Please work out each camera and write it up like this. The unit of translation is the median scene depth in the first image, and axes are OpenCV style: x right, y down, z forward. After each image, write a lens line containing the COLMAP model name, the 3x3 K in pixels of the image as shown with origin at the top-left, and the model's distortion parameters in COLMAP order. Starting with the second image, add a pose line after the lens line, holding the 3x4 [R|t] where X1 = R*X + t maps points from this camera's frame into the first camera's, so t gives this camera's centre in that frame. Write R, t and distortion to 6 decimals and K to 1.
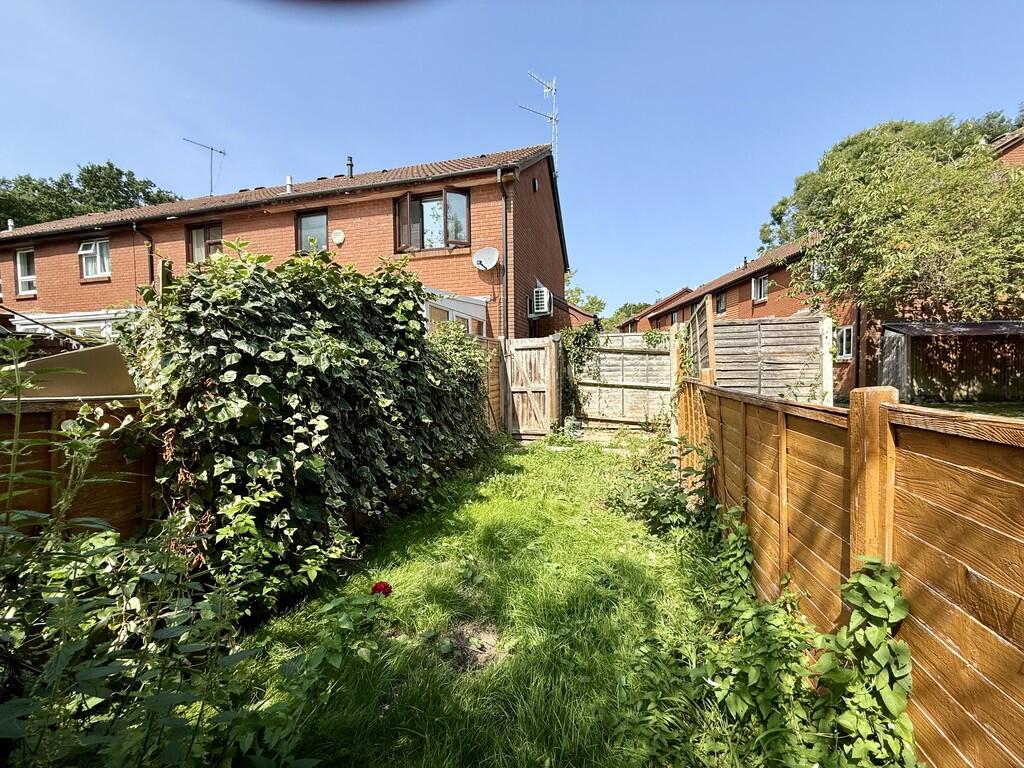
lens RADIAL K [[409.7, 0, 511.2], [0, 409.7, 385.8], [0, 0, 1]] dist [0.002111, -0.000739]
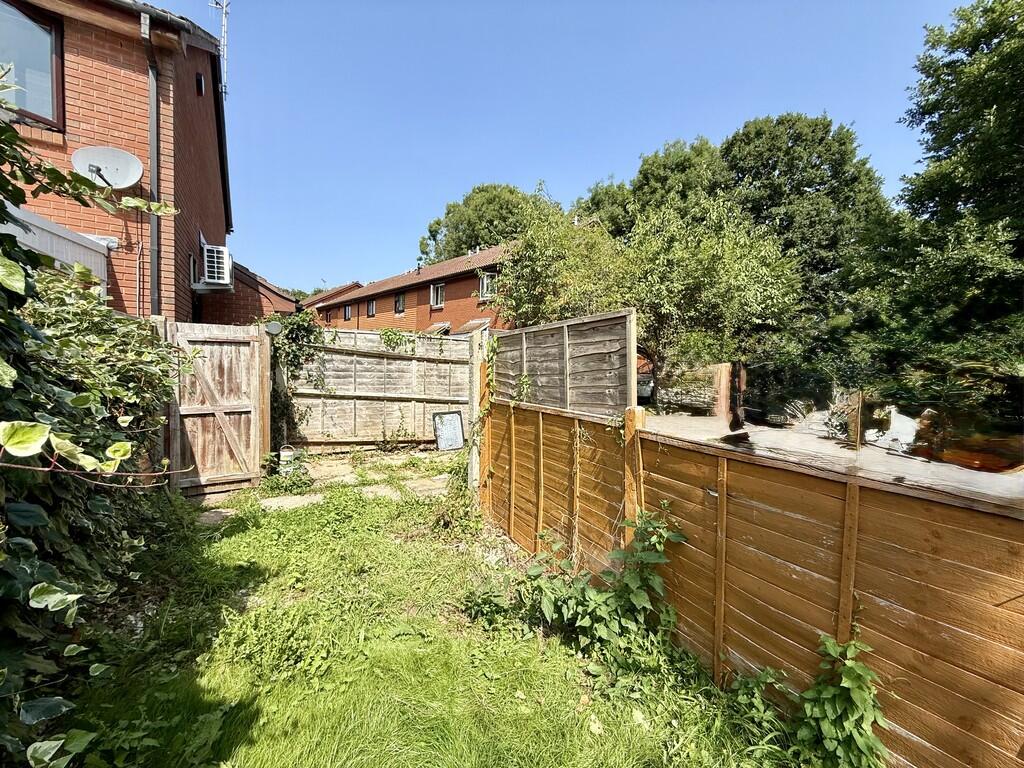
lens RADIAL K [[409.7, 0, 511.3], [0, 409.7, 383.8], [0, 0, 1]] dist [0.002111, -0.000739]
pose [[0.696371, -0.001601, 0.717680, -0.081059], [-0.006494, 0.999943, 0.008532, -0.033237], [-0.717652, -0.010602, 0.696321, 0.239371]]
